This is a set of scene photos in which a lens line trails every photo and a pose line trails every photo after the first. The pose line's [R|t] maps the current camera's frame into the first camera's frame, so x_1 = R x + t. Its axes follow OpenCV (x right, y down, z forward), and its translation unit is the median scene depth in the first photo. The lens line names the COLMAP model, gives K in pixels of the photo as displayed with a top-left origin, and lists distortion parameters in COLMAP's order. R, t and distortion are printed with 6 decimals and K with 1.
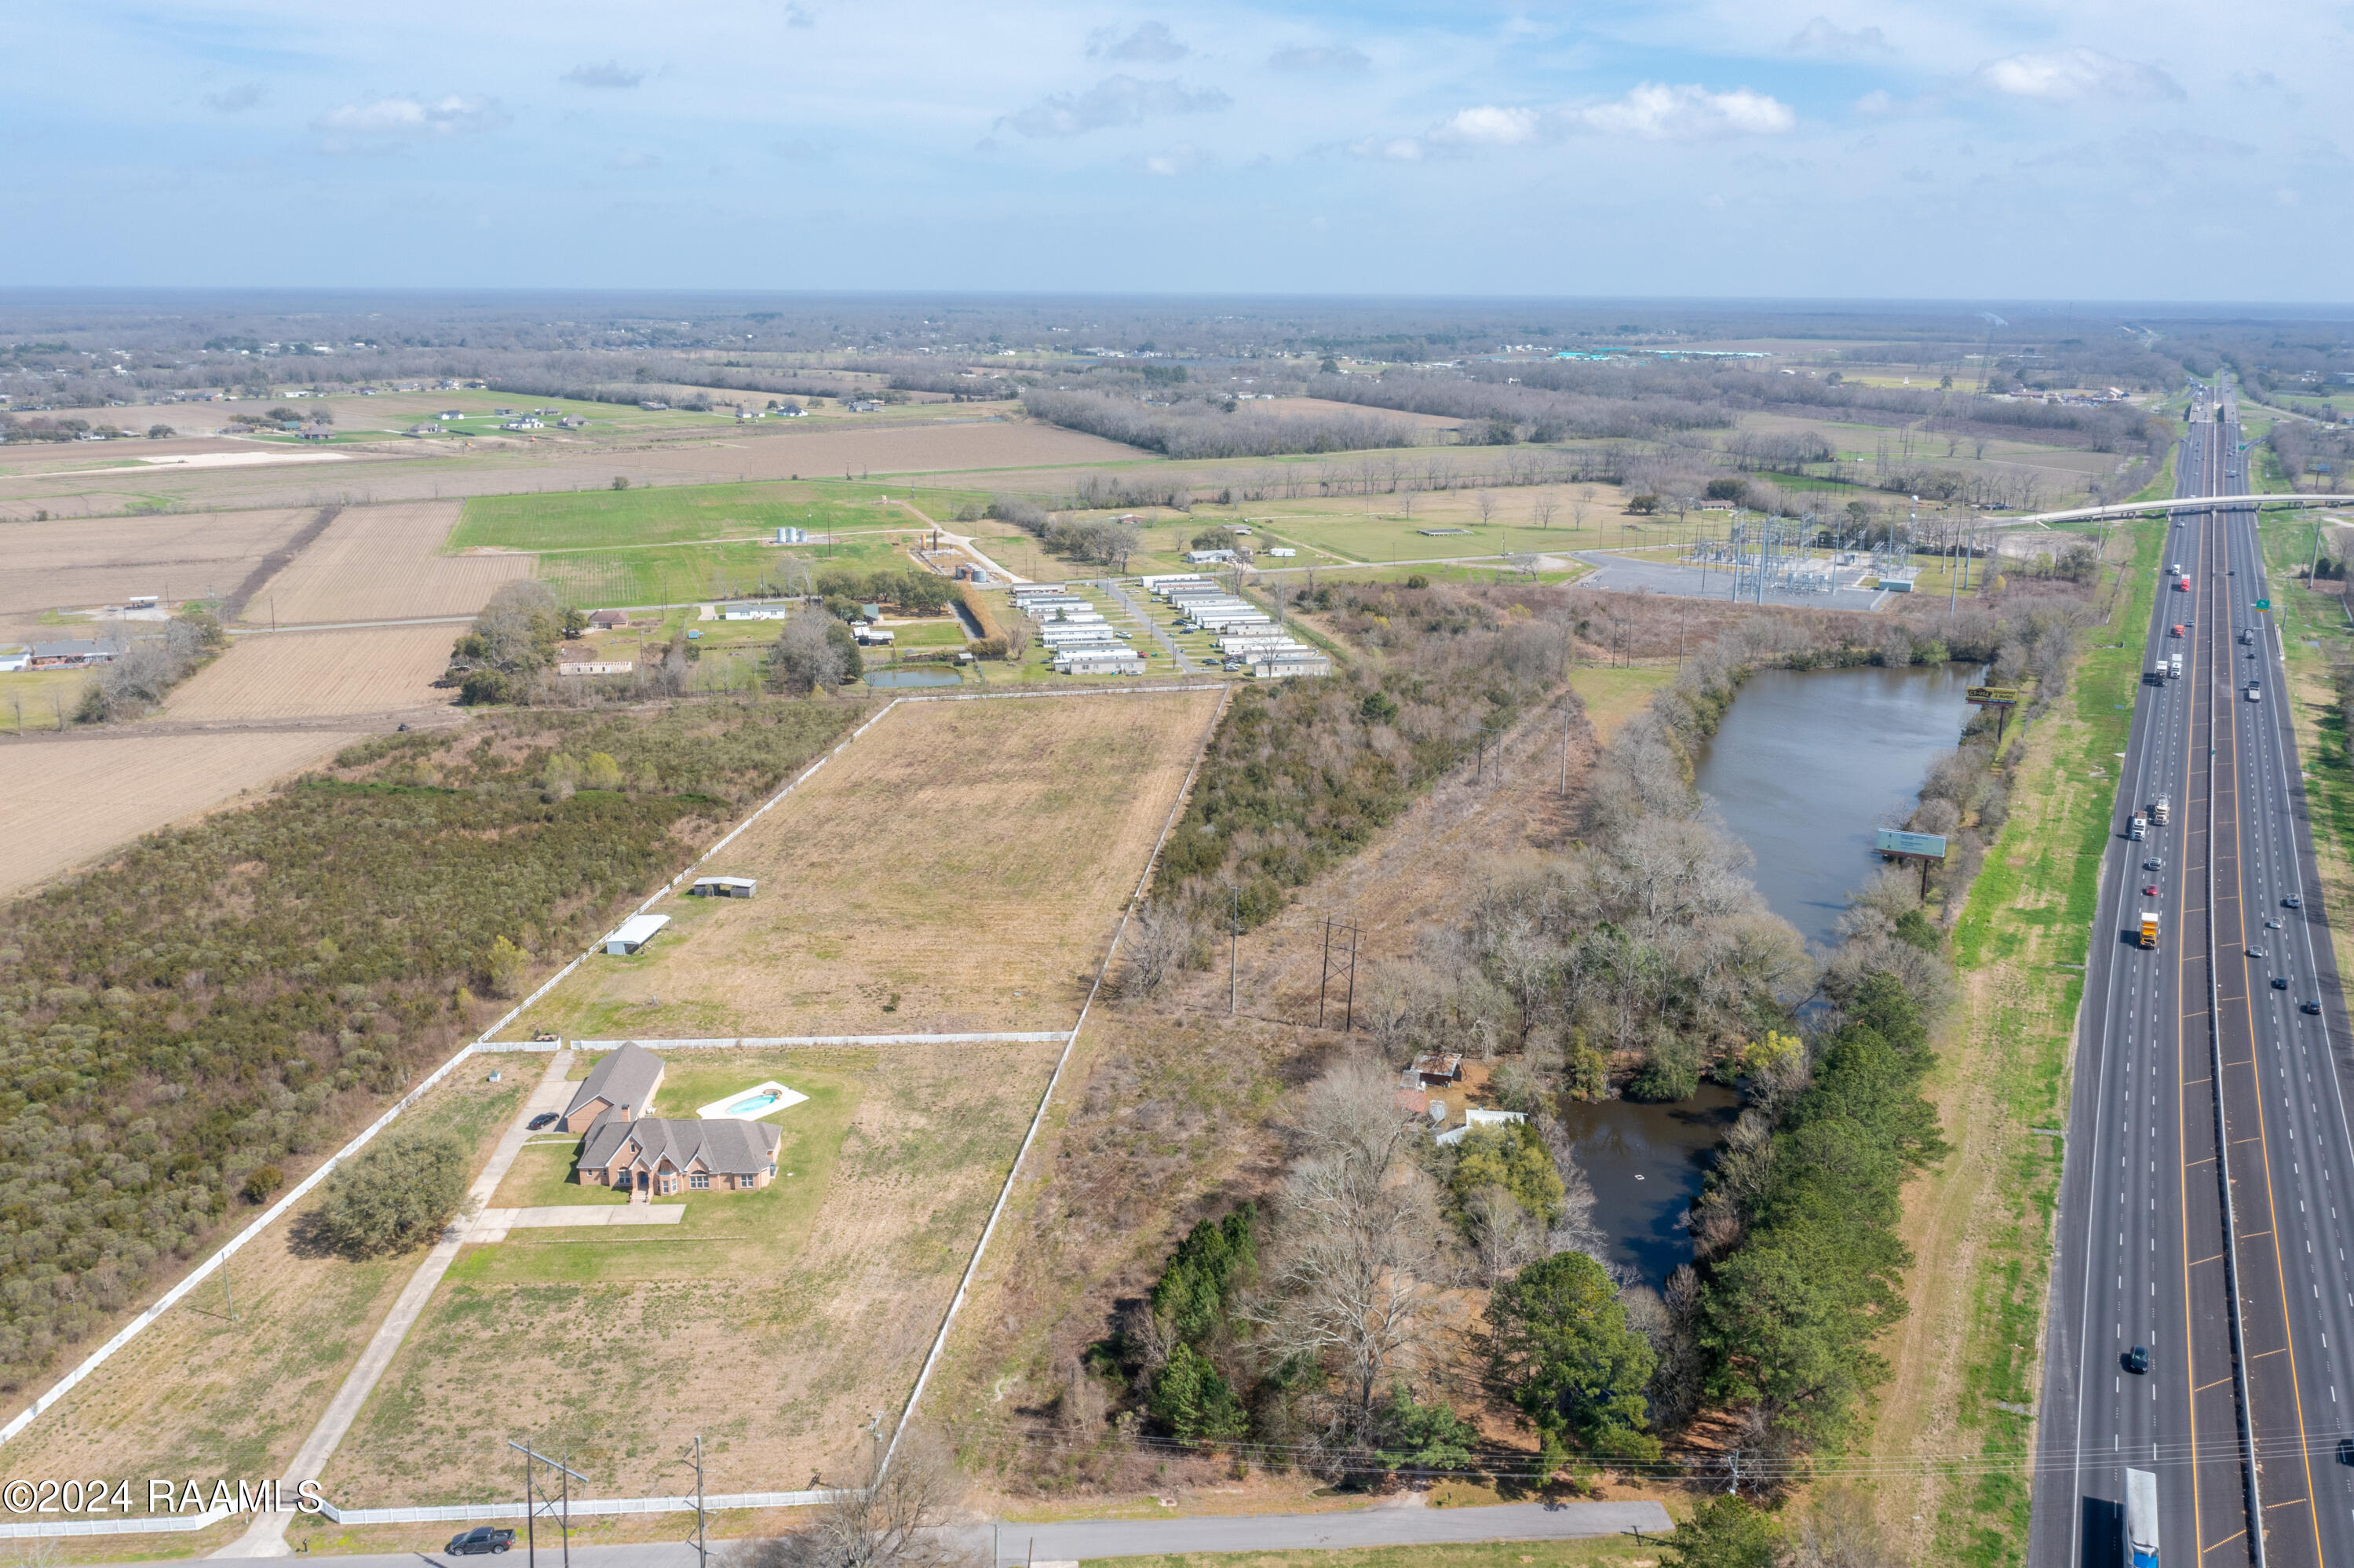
lens RADIAL K [[1933.0, 0, 1177.0], [0, 1933.0, 784.0], [0, 0, 1]] dist [-0.012413, 0.007732]
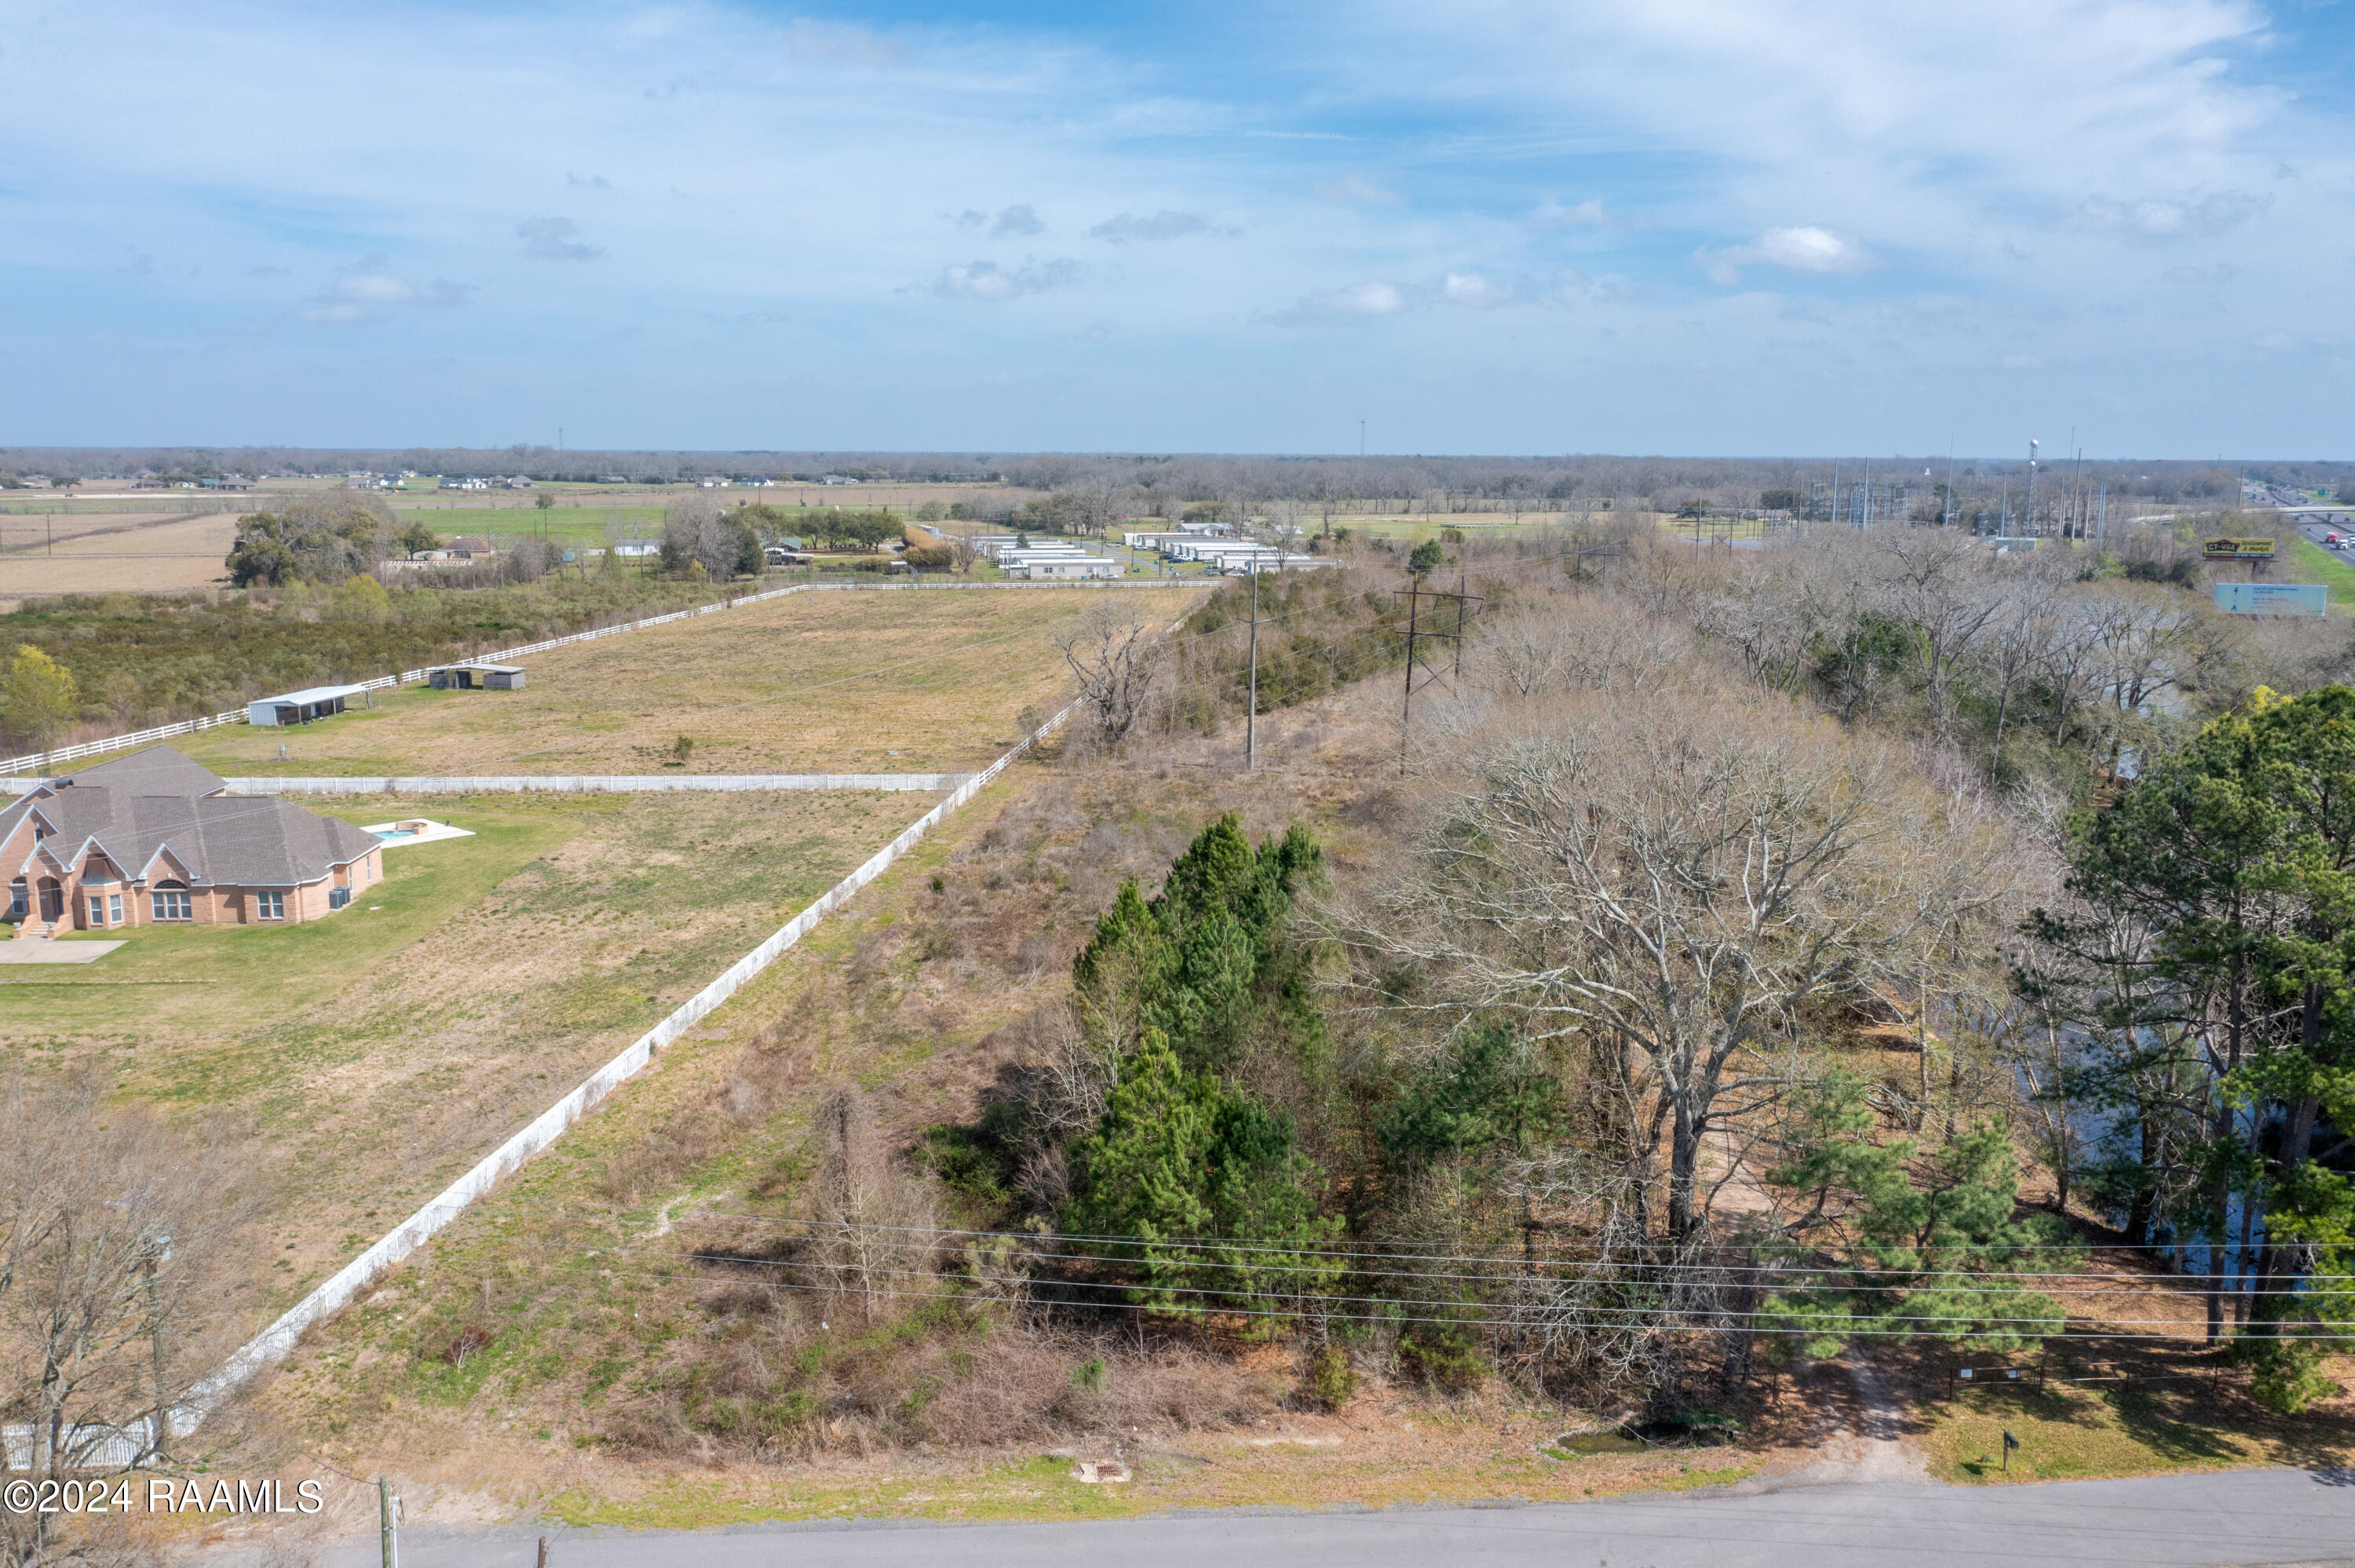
lens RADIAL K [[1871.8, 0, 1177.5], [0, 1871.8, 784.0], [0, 0, 1]] dist [-0.013924, -0.003558]
pose [[0.999984, -0.003999, 0.003997, 0.002641], [0.004374, 0.995124, -0.098537, 0.118180], [-0.003584, 0.098553, 0.995125, 0.279174]]
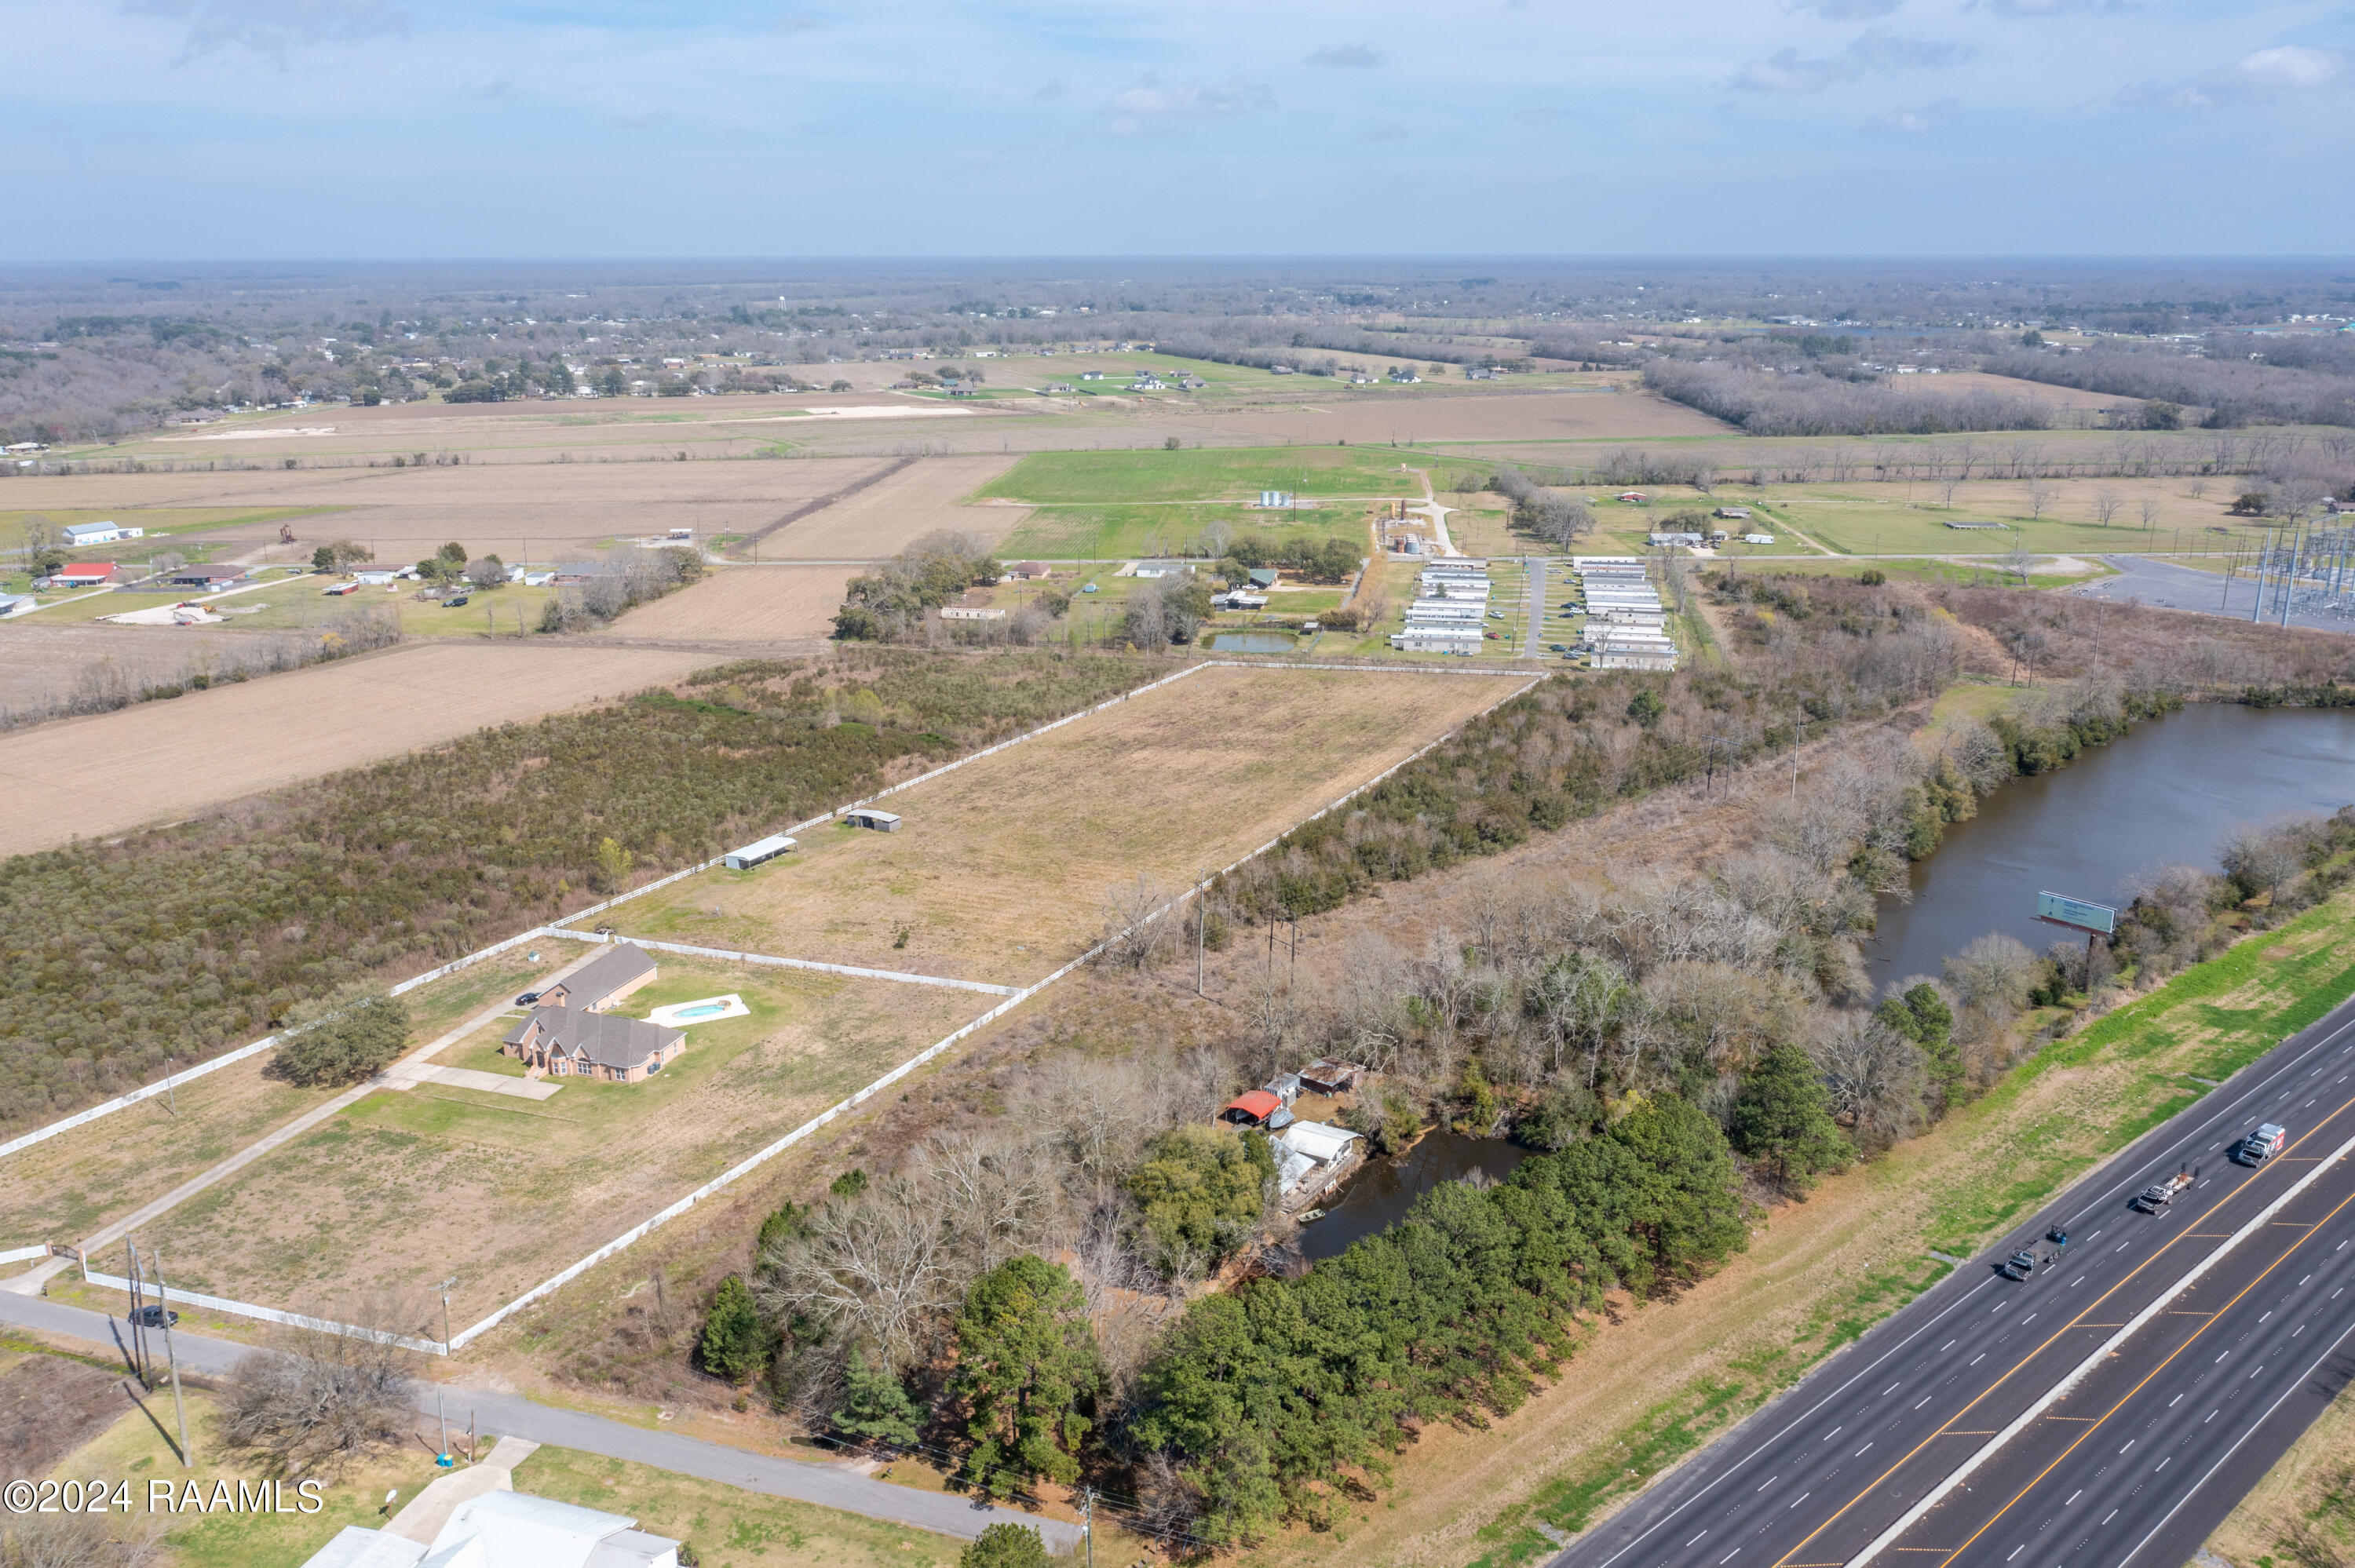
lens RADIAL K [[1933.7, 0, 1177.5], [0, 1933.7, 784.0], [0, 0, 1]] dist [-0.012413, 0.007732]
pose [[0.919672, 0.096043, -0.380762, 0.254619], [-0.089424, 0.995376, 0.035081, -0.015194], [0.382371, 0.001787, 0.924007, 0.049946]]
